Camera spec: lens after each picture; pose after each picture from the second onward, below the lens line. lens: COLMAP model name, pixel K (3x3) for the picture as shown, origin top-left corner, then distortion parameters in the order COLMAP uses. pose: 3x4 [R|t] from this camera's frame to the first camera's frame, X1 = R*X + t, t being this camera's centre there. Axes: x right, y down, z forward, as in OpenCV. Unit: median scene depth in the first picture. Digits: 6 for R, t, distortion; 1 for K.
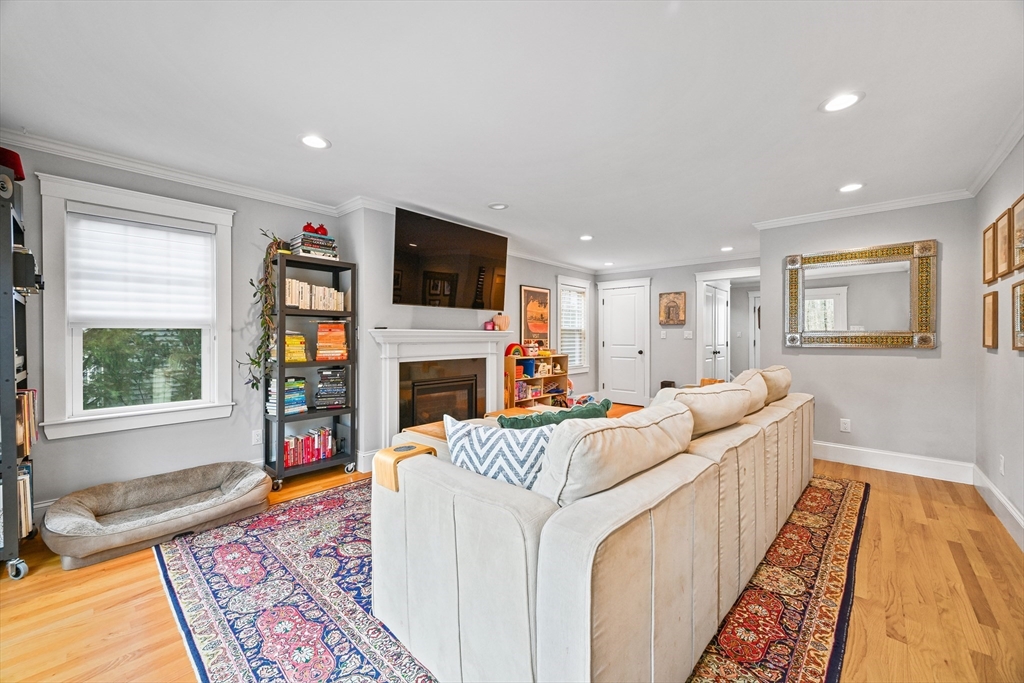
lens RADIAL K [[401.3, 0, 514.8], [0, 401.3, 341.0], [0, 0, 1]] dist [0.000375, 0.000295]
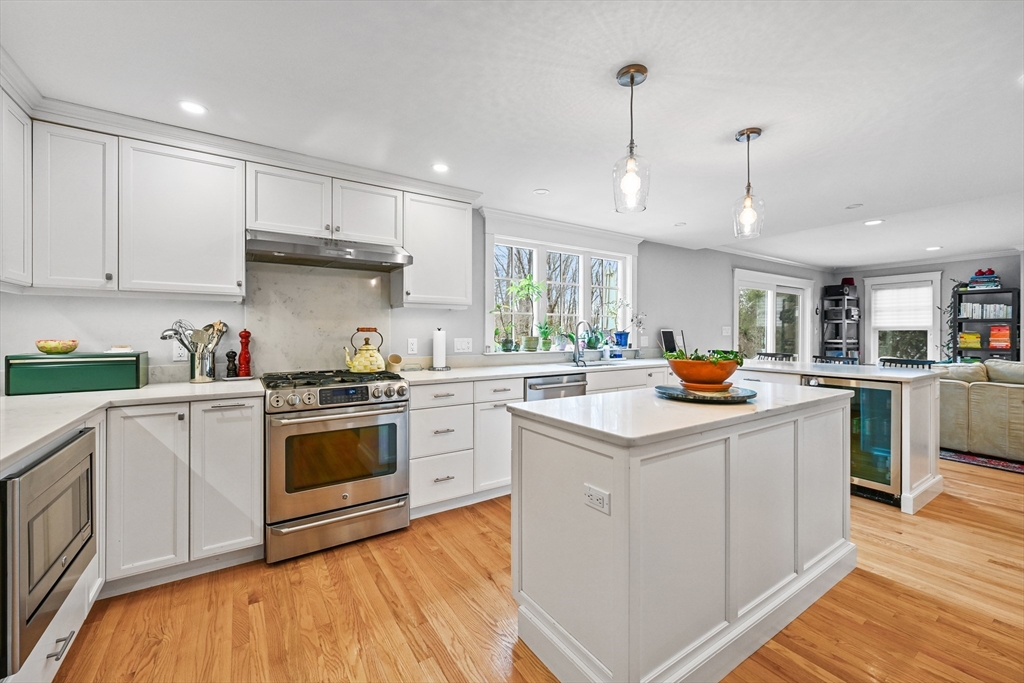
lens RADIAL K [[411.4, 0, 513.3], [0, 411.4, 333.6], [0, 0, 1]] dist [-0.002469, -0.000087]
pose [[-0.256322, 0.003063, -0.966587, 1.759935], [-0.011778, 0.999911, 0.006292, 0.000377], [0.966520, 0.012997, -0.256263, -0.520150]]
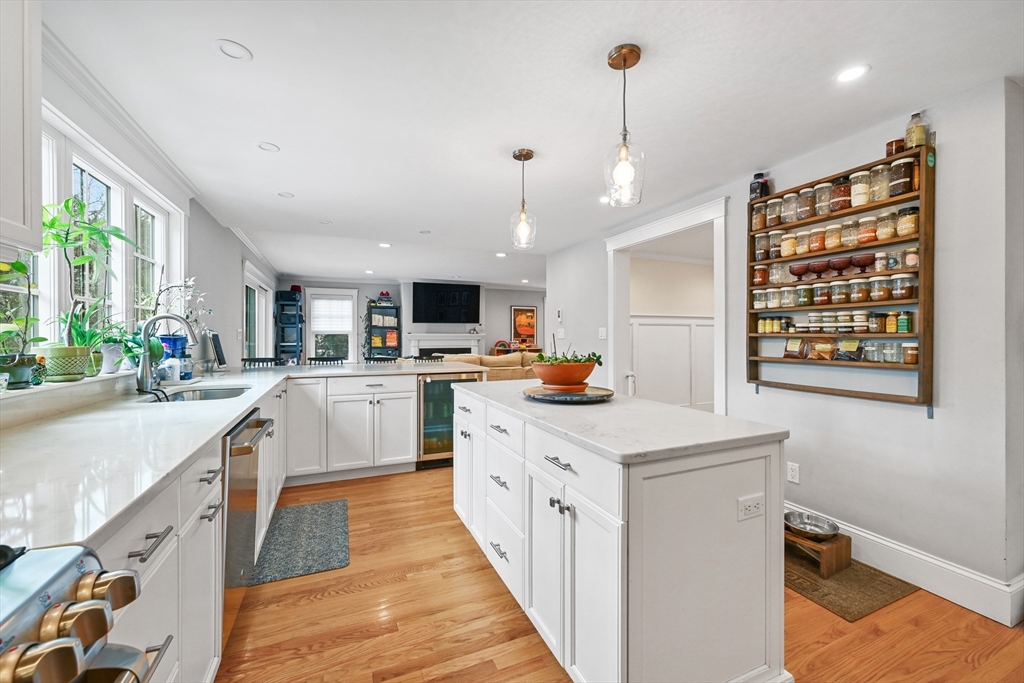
lens RADIAL K [[411.4, 0, 512.1], [0, 411.4, 339.0], [0, 0, 1]] dist [-0.002469, -0.000087]
pose [[0.910279, 0.002561, -0.413986, 1.292561], [-0.004170, 0.999987, -0.002982, 0.006269], [0.413973, 0.004440, 0.910278, -1.004650]]
